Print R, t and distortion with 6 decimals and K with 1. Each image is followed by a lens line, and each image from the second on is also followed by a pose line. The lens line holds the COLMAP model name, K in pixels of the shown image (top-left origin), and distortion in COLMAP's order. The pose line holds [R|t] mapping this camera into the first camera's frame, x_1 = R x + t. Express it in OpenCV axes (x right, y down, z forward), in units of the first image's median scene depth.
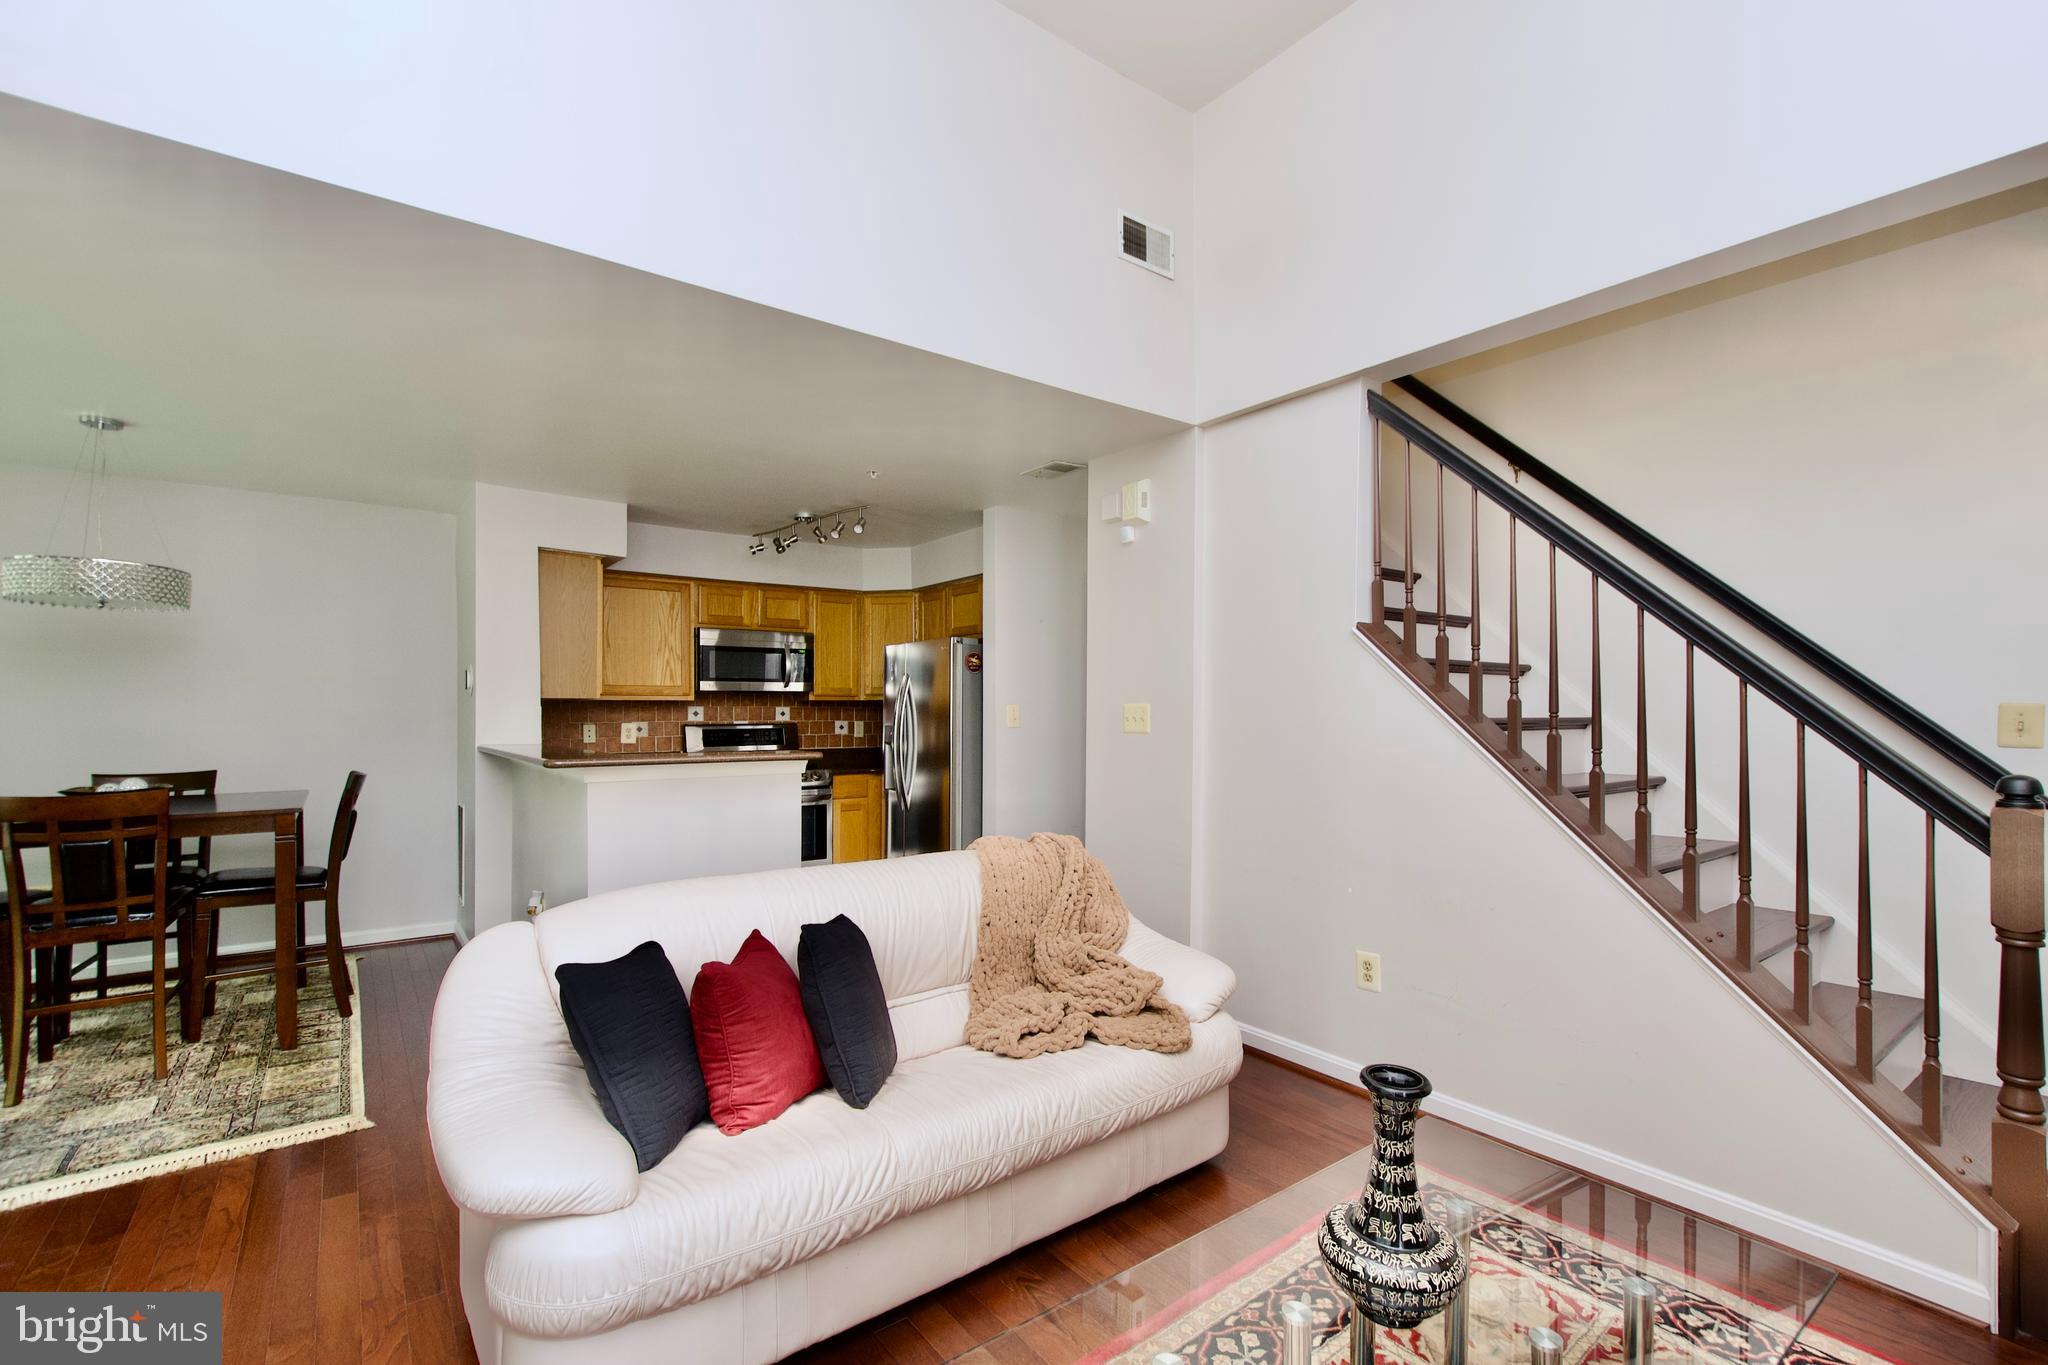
lens RADIAL K [[888.5, 0, 1042.8], [0, 888.5, 719.5], [0, 0, 1]] dist [-0.013313, -0.000154]
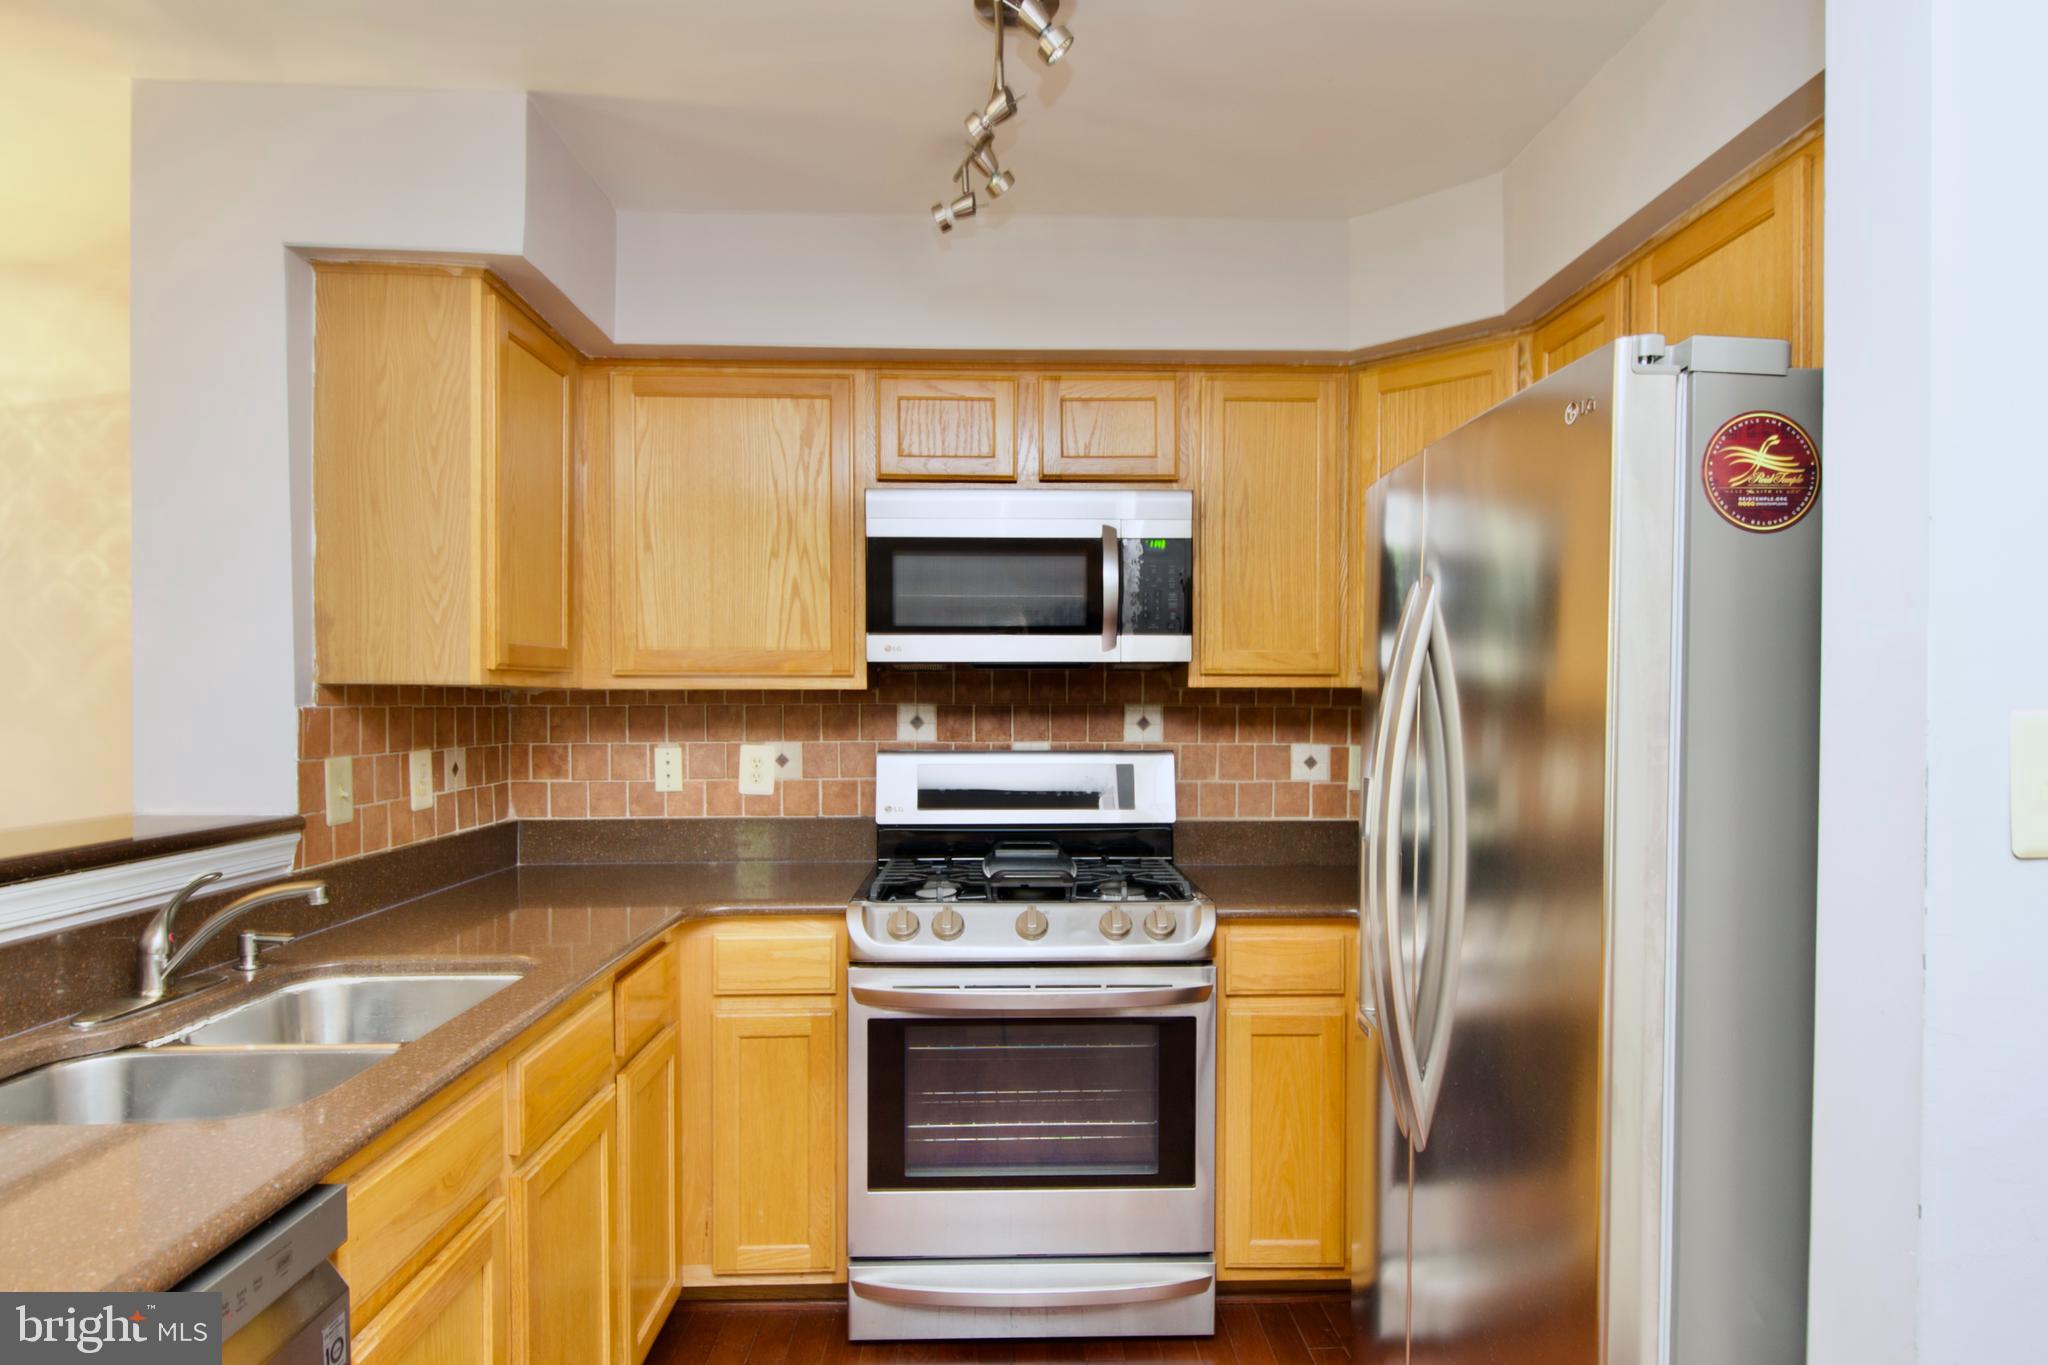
lens RADIAL K [[1144.7, 0, 1042.5], [0, 1144.7, 714.3], [0, 0, 1]] dist [0.007577, -0.011652]
pose [[0.817428, 0.008127, -0.575973, -0.057008], [-0.009844, 0.999952, 0.000139, -0.011707], [0.575946, 0.005556, 0.817469, 0.658037]]
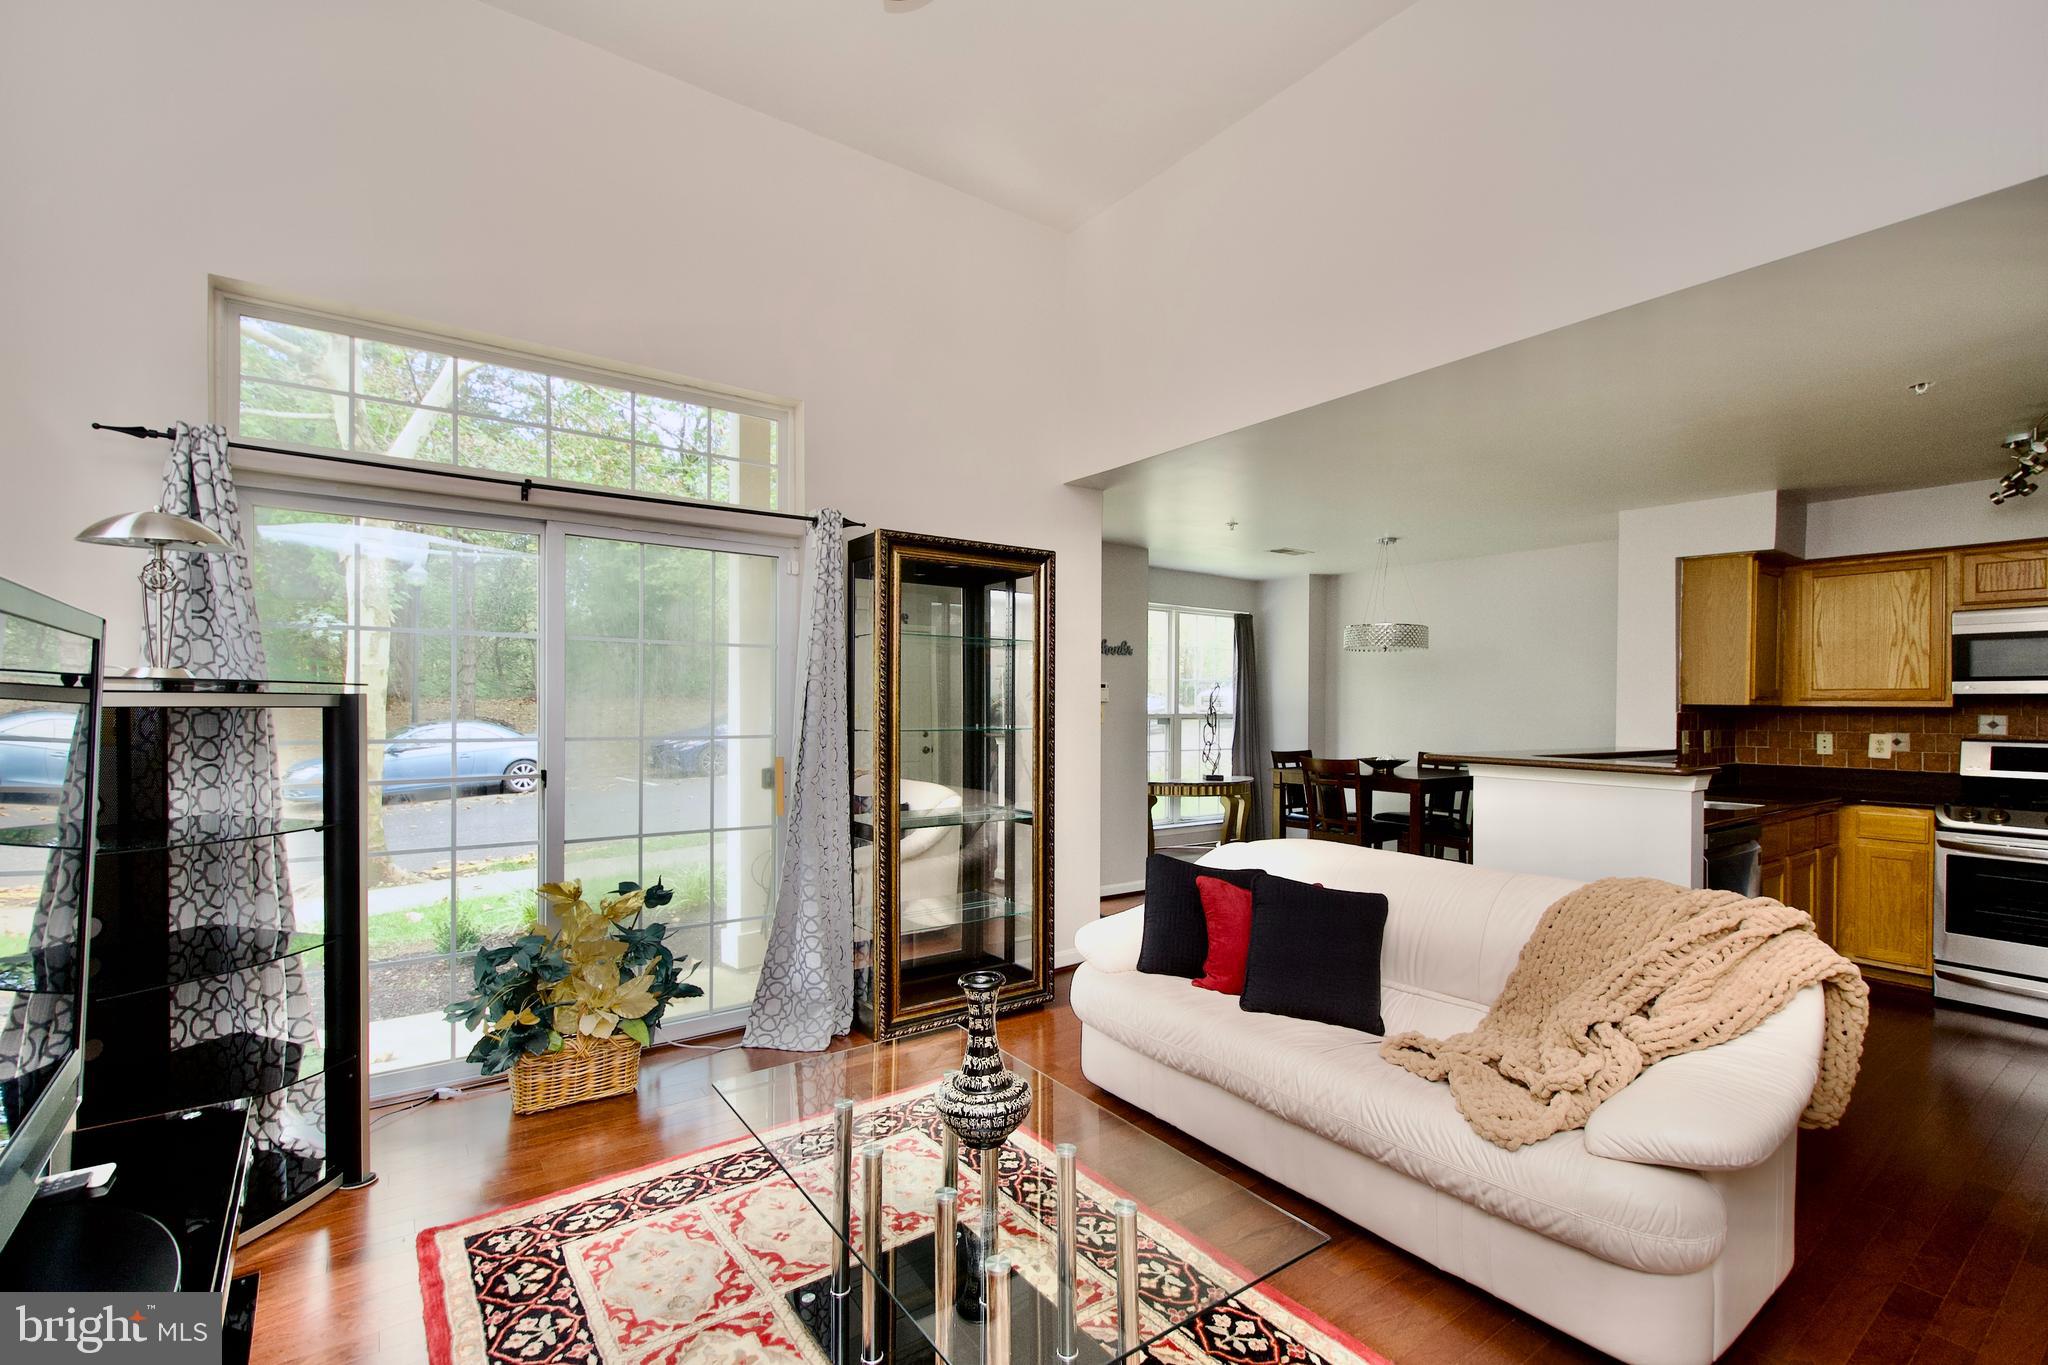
lens RADIAL K [[888.5, 0, 1024.8], [0, 888.5, 712.9], [0, 0, 1]] dist [-0.013313, -0.000154]
pose [[-0.042899, 0.010751, -0.999022, 0.397174], [-0.017961, 0.999772, 0.011530, -0.010924], [0.998918, 0.018438, -0.042696, 0.238240]]
